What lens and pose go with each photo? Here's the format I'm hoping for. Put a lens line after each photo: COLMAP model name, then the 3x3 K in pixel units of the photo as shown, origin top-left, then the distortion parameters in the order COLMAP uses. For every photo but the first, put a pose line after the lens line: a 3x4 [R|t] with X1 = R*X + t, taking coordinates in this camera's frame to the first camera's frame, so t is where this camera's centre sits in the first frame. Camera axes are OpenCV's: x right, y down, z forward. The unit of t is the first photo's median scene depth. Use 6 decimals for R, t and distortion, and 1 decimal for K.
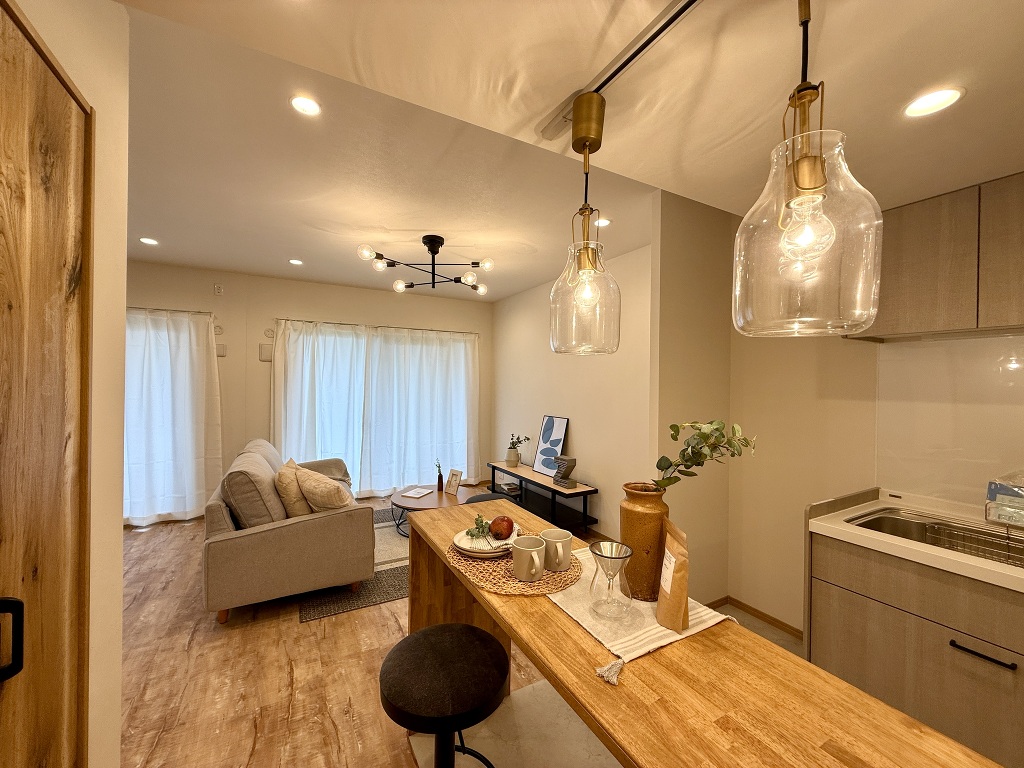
lens RADIAL K [[406.7, 0, 509.5], [0, 406.7, 382.9], [0, 0, 1]] dist [0.000796, 0.000176]
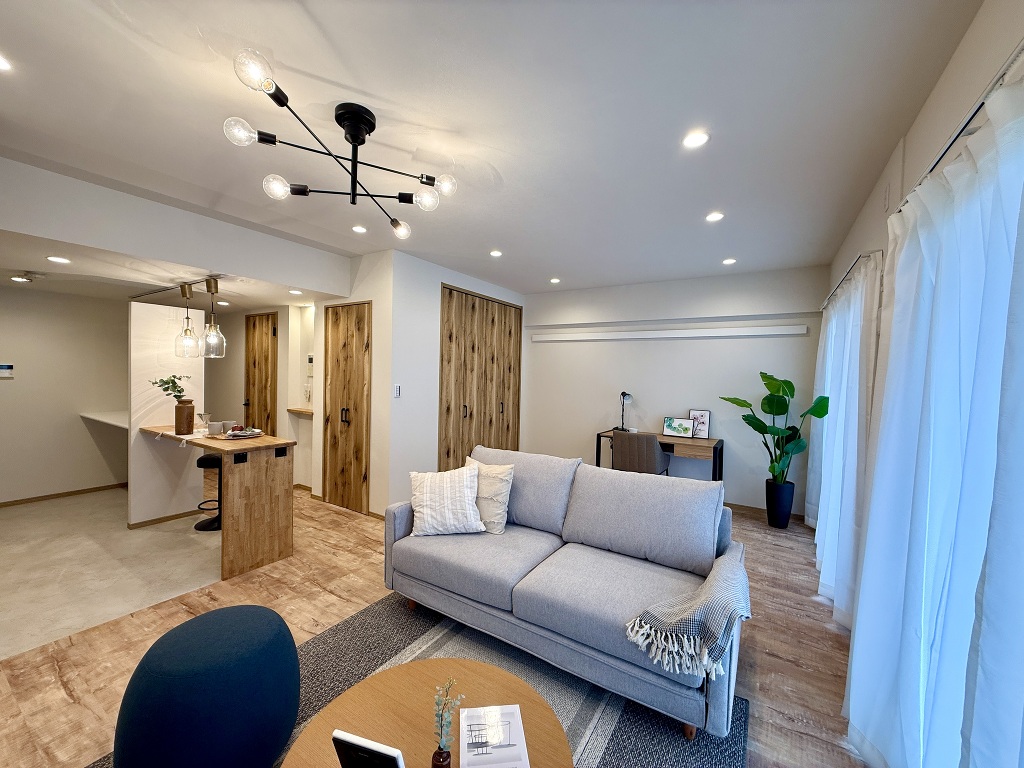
lens RADIAL K [[406.7, 0, 509.5], [0, 406.7, 382.9], [0, 0, 1]] dist [0.000796, 0.000176]
pose [[-0.878374, -0.020878, -0.477518, -0.081392], [-0.033103, 0.999304, 0.017201, -0.001380], [0.476827, 0.030916, -0.878453, 1.171884]]
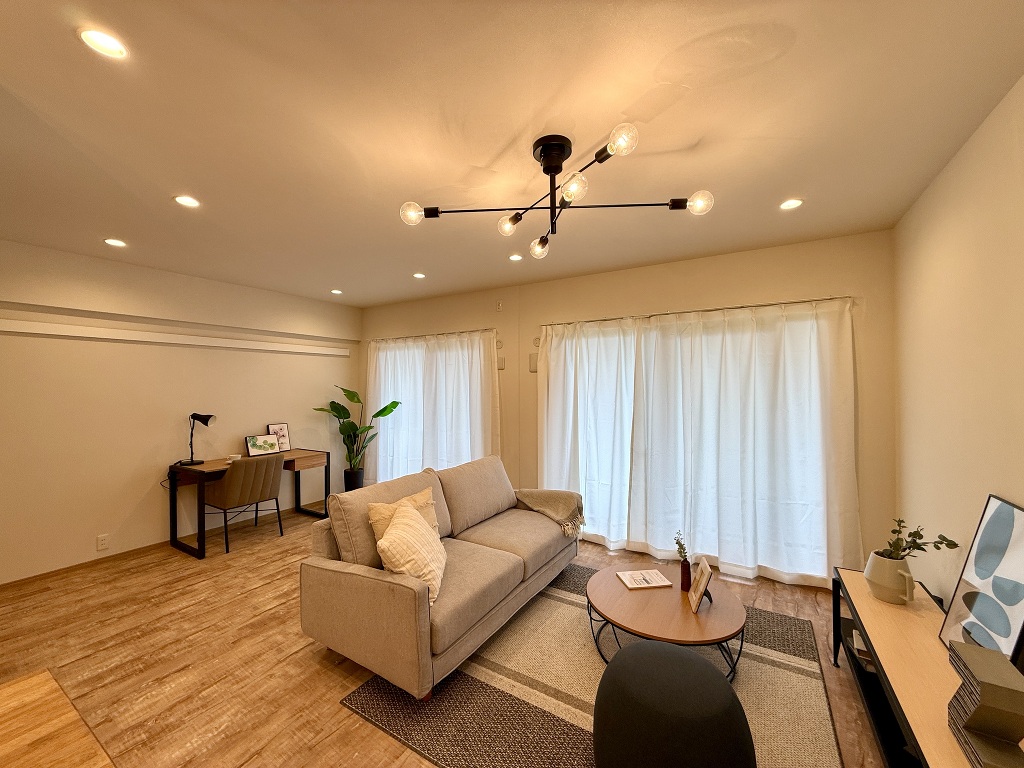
lens RADIAL K [[406.7, 0, 509.5], [0, 406.7, 382.9], [0, 0, 1]] dist [0.000796, 0.000176]
pose [[0.488942, -0.017654, -0.872138, 0.197319], [0.008476, 0.999844, -0.015488, -0.013863], [0.872275, 0.000180, 0.489015, 0.490283]]
